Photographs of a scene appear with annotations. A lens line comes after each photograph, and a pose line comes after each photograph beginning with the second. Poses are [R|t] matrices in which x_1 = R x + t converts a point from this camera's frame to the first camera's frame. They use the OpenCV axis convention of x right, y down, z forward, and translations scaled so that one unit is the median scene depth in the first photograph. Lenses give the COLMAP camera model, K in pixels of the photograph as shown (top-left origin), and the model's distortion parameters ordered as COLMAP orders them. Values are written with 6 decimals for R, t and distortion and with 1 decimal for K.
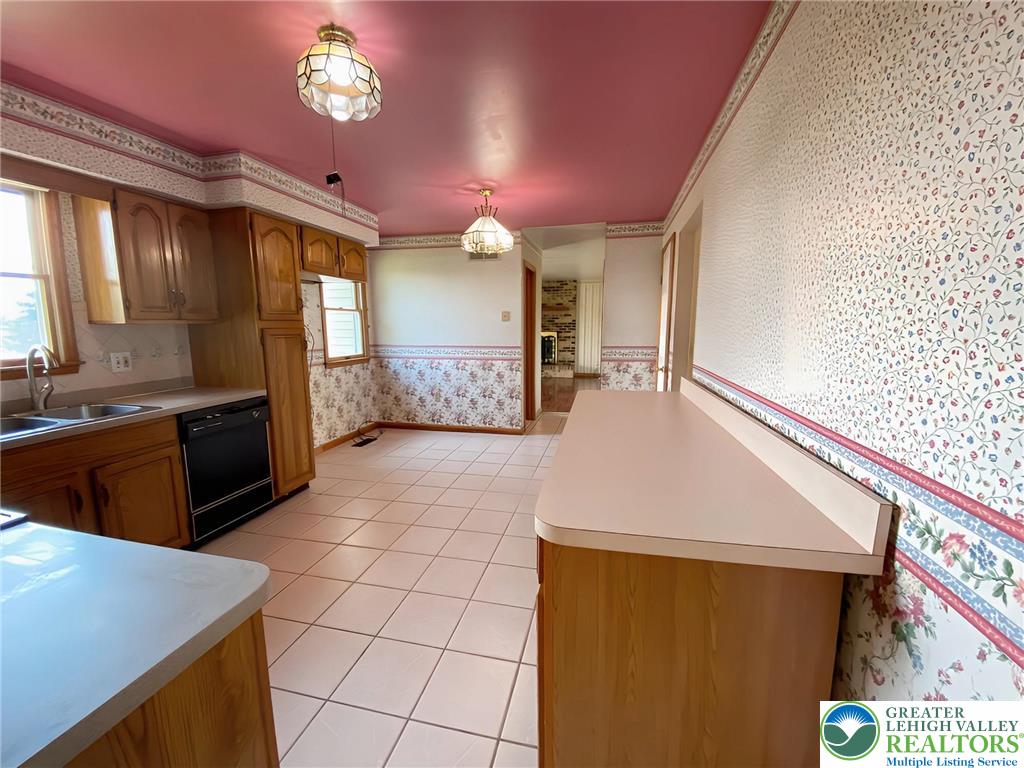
lens RADIAL K [[412.4, 0, 514.8], [0, 412.4, 383.9], [0, 0, 1]] dist [0.029803, -0.024514]
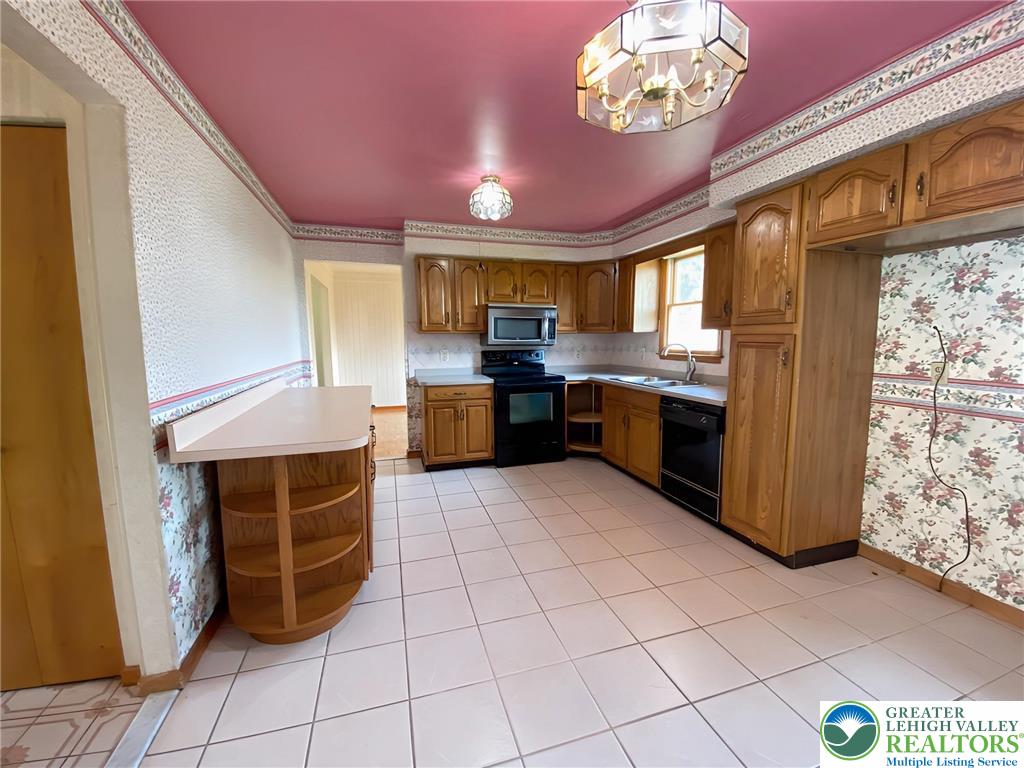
lens RADIAL K [[412.4, 0, 514.8], [0, 412.4, 383.9], [0, 0, 1]] dist [0.029803, -0.024514]
pose [[-0.863063, 0.070002, -0.500223, 0.263941], [-0.062998, 0.967698, 0.244114, -0.216108], [0.501153, 0.242199, -0.830774, 1.525300]]
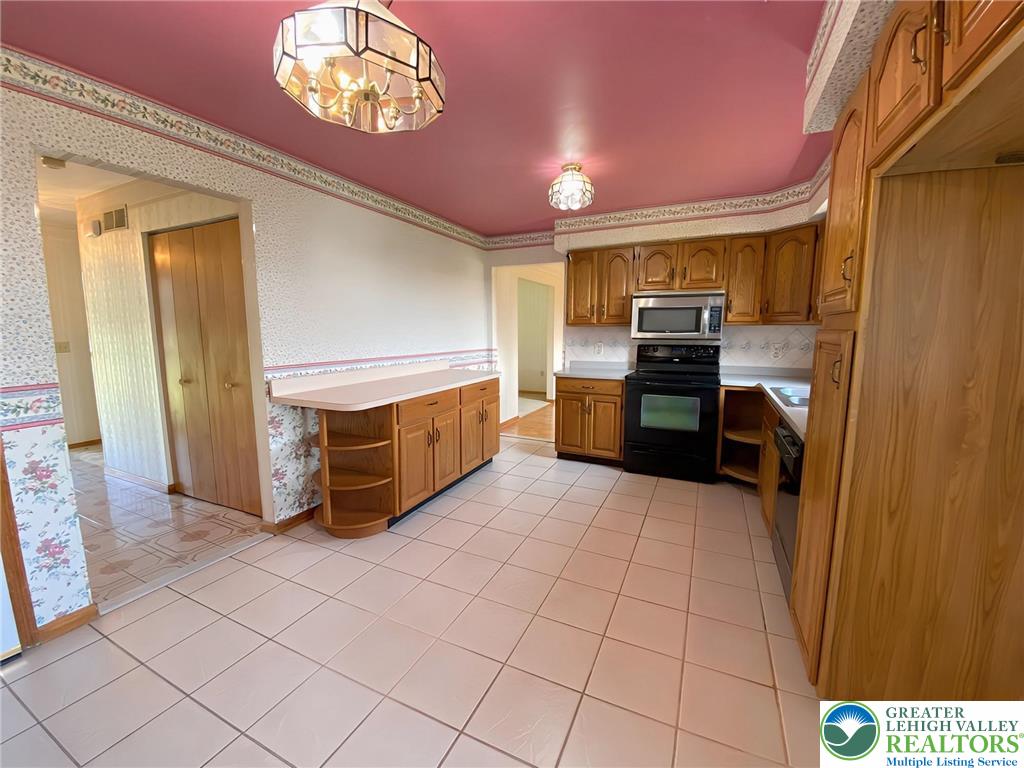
lens RADIAL K [[412.4, 0, 514.8], [0, 412.4, 383.9], [0, 0, 1]] dist [0.029803, -0.024514]
pose [[-0.976920, -0.018204, 0.212829, -0.237668], [0.041259, 0.961519, 0.271623, -0.226599], [-0.209584, 0.274135, -0.938576, 1.610451]]
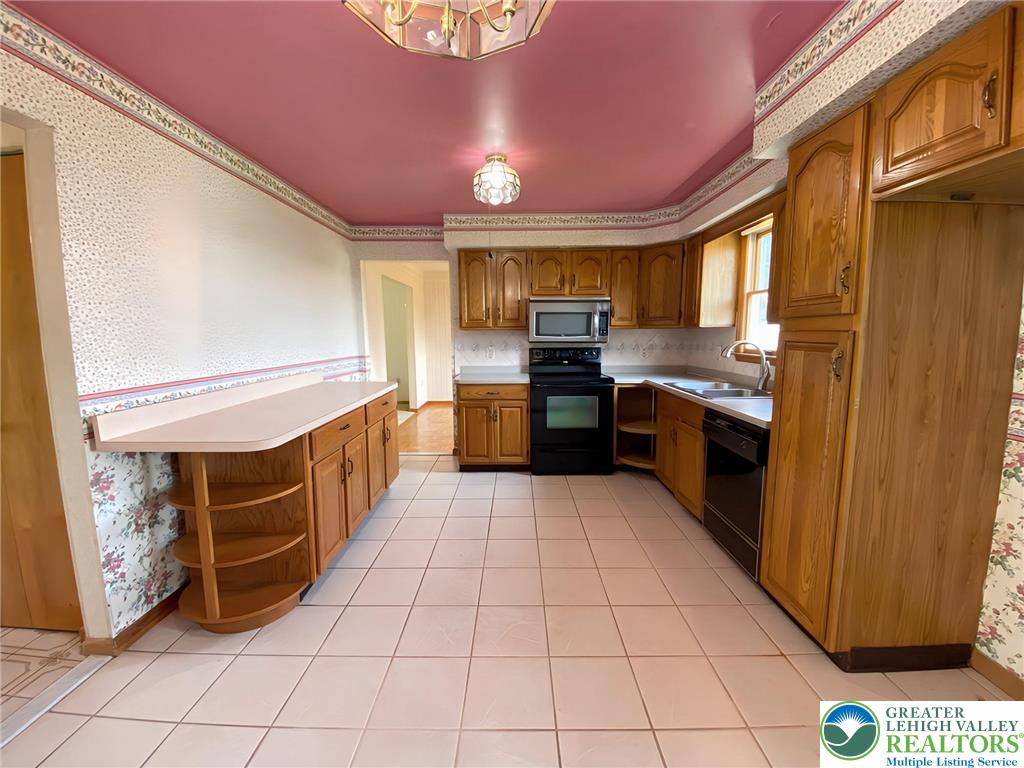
lens RADIAL K [[412.4, 0, 514.8], [0, 412.4, 383.9], [0, 0, 1]] dist [0.029803, -0.024514]
pose [[-0.975108, 0.041125, -0.217883, -0.005968], [-0.019045, 0.963484, 0.267089, -0.215946], [0.220911, 0.264590, -0.938718, 1.530425]]
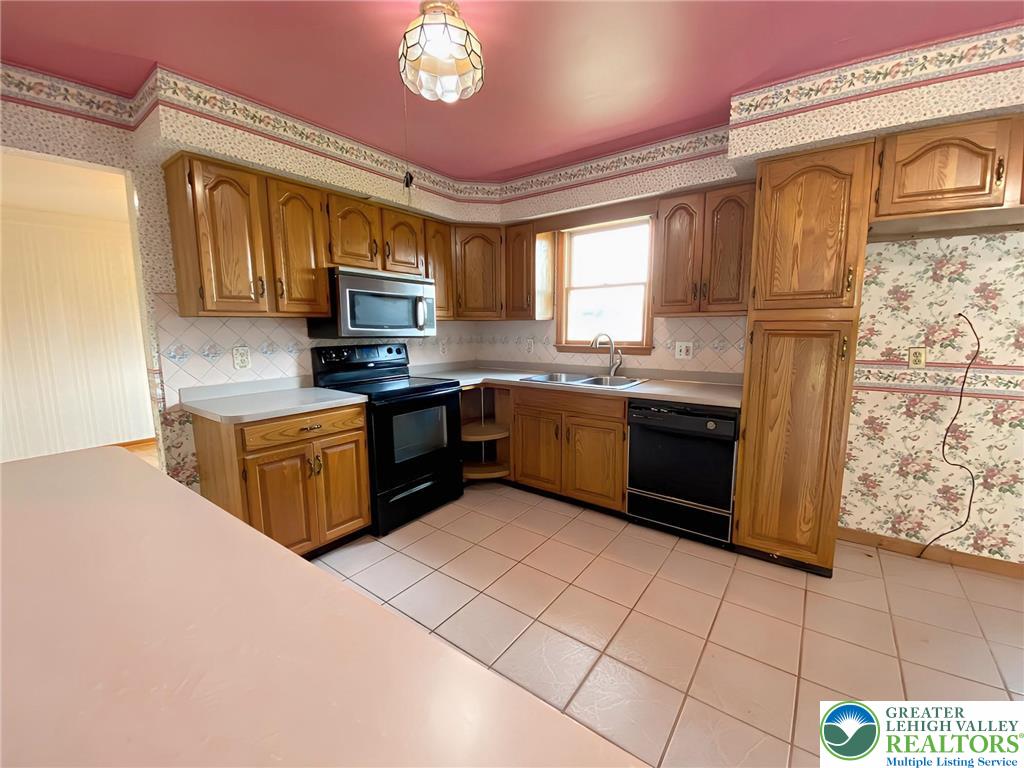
lens RADIAL K [[412.4, 0, 514.8], [0, 412.4, 383.9], [0, 0, 1]] dist [0.029803, -0.024514]
pose [[-0.393818, 0.137036, -0.908916, 0.265294], [-0.129338, 0.970726, 0.202395, -0.129487], [0.910044, 0.197264, -0.364565, 0.980451]]
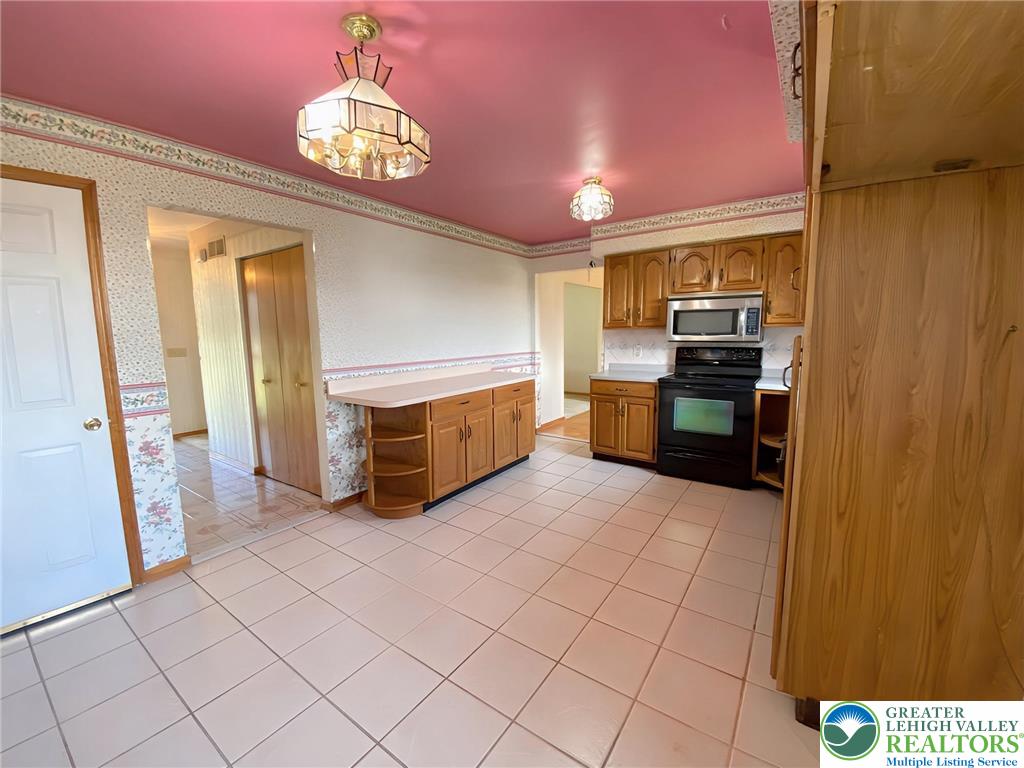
lens RADIAL K [[412.4, 0, 514.8], [0, 412.4, 383.9], [0, 0, 1]] dist [0.029803, -0.024514]
pose [[-0.927419, -0.025258, 0.373169, -0.352445], [0.077935, 0.962768, 0.258852, -0.239810], [-0.365813, 0.269148, -0.890921, 1.643456]]
